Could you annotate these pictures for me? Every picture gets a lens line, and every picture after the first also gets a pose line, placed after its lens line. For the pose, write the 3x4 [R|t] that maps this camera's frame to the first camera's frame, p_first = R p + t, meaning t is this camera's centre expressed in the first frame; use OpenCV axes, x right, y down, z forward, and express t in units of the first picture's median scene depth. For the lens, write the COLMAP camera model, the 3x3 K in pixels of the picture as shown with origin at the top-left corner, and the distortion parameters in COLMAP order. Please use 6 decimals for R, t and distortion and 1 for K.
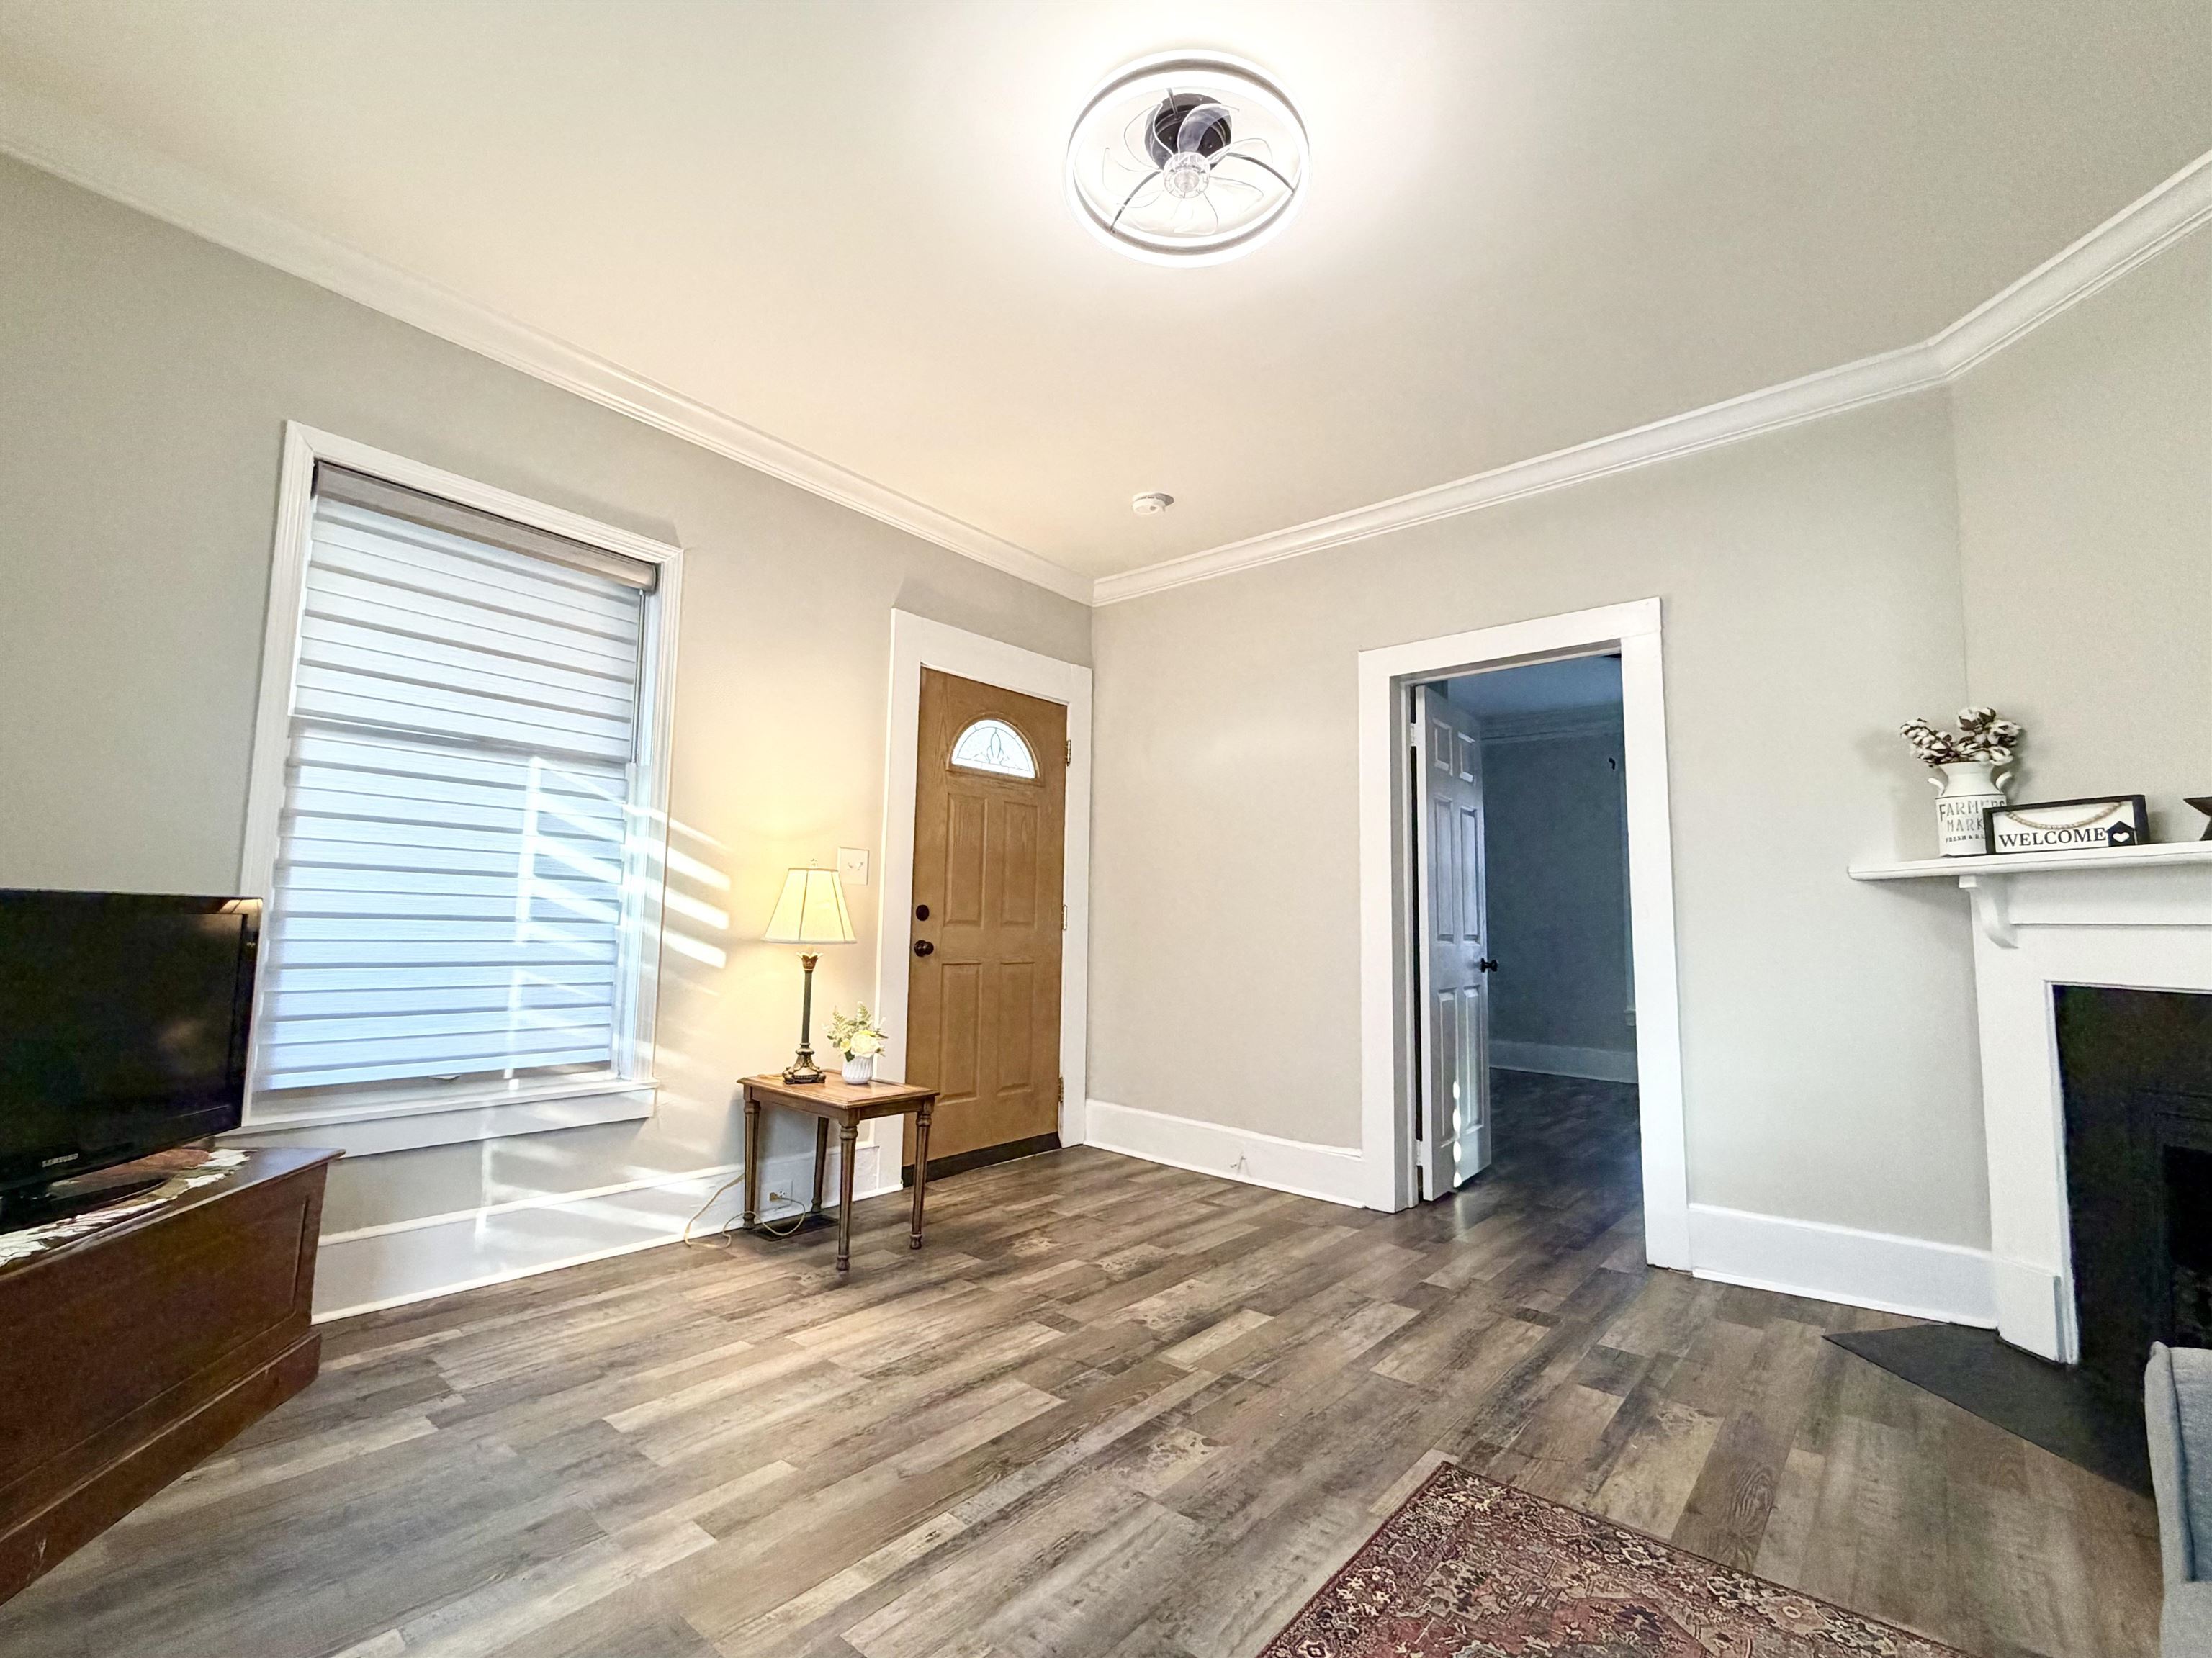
lens RADIAL K [[979.3, 0, 1097.6], [0, 979.3, 829.4], [0, 0, 1]] dist [0.000701, 0.000364]
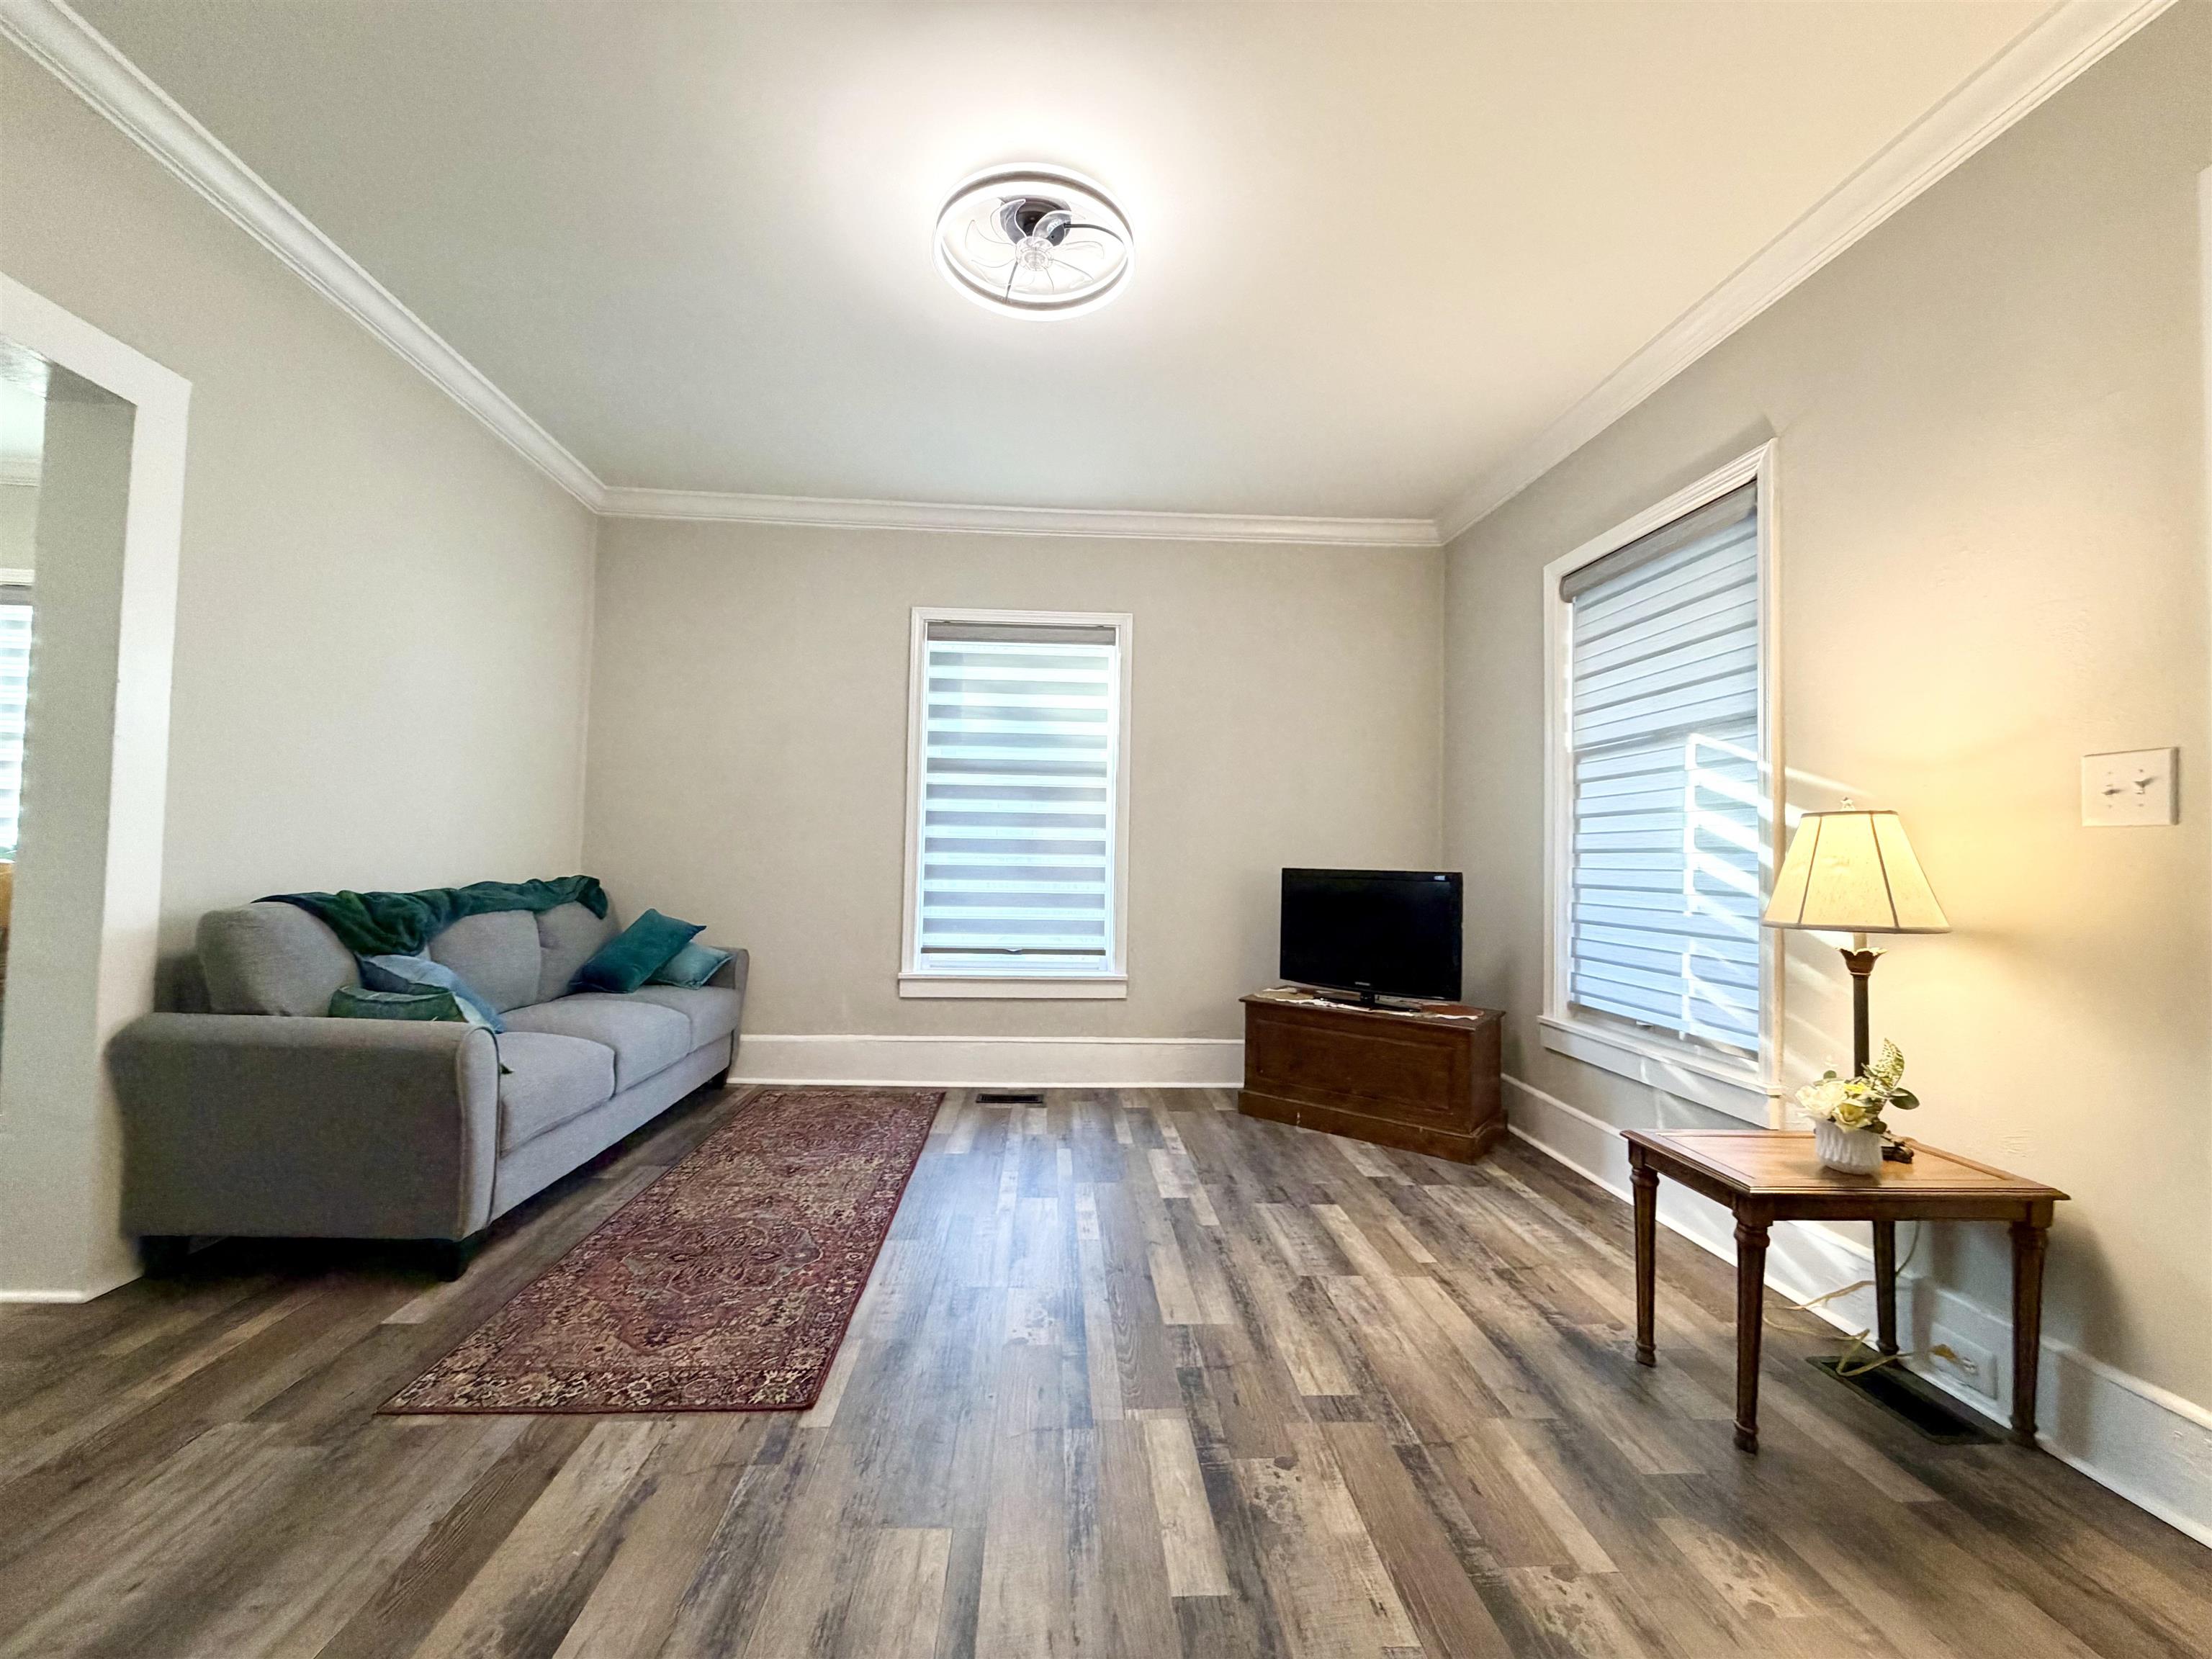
lens RADIAL K [[889.9, 0, 1098.7], [0, 889.9, 828.8], [0, 0, 1]] dist [0.000739, 0.000241]
pose [[-0.722122, -0.068196, -0.688396, 0.556342], [0.024292, 0.992015, -0.123757, 0.134610], [0.691339, -0.106090, -0.714700, 1.319396]]
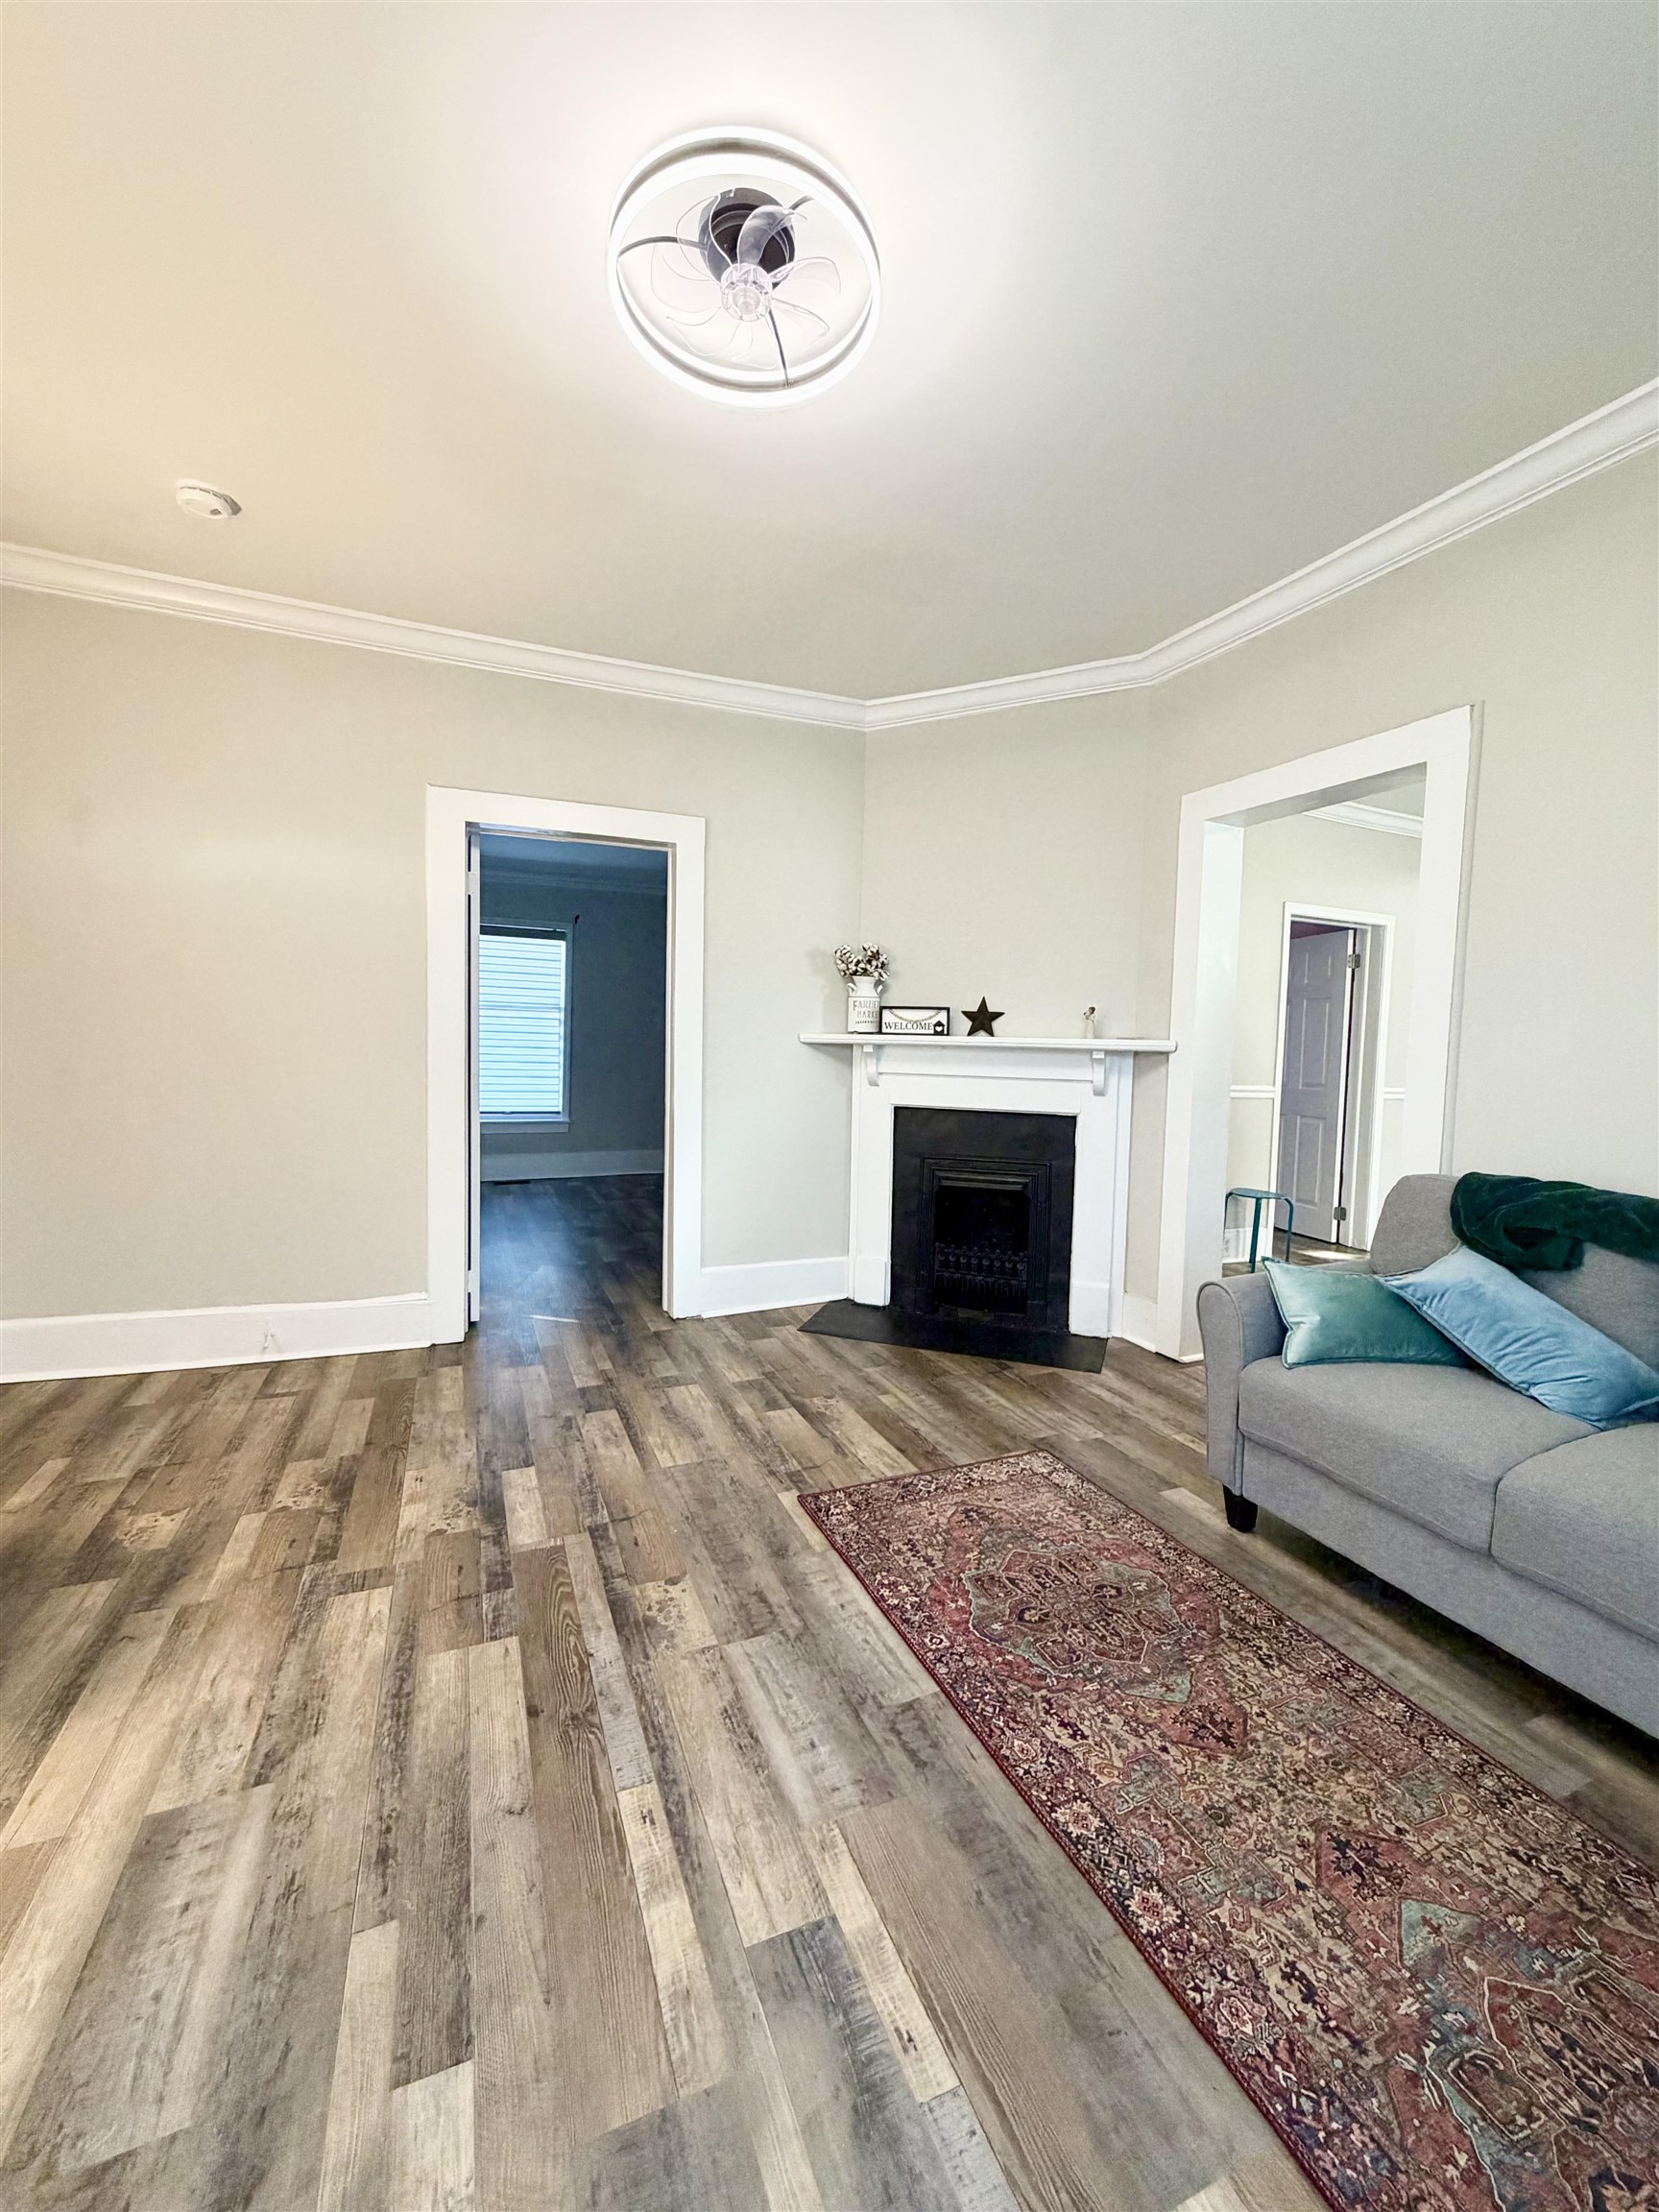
lens RADIAL K [[875.9, 0, 821.1], [0, 875.9, 1104.2], [0, 0, 1]] dist [0.000054, 0.000386]
pose [[0.458881, -0.062744, 0.886279, -0.464687], [-0.101687, 0.987240, 0.122541, -0.026968], [-0.882660, -0.146355, 0.446646, 0.357633]]
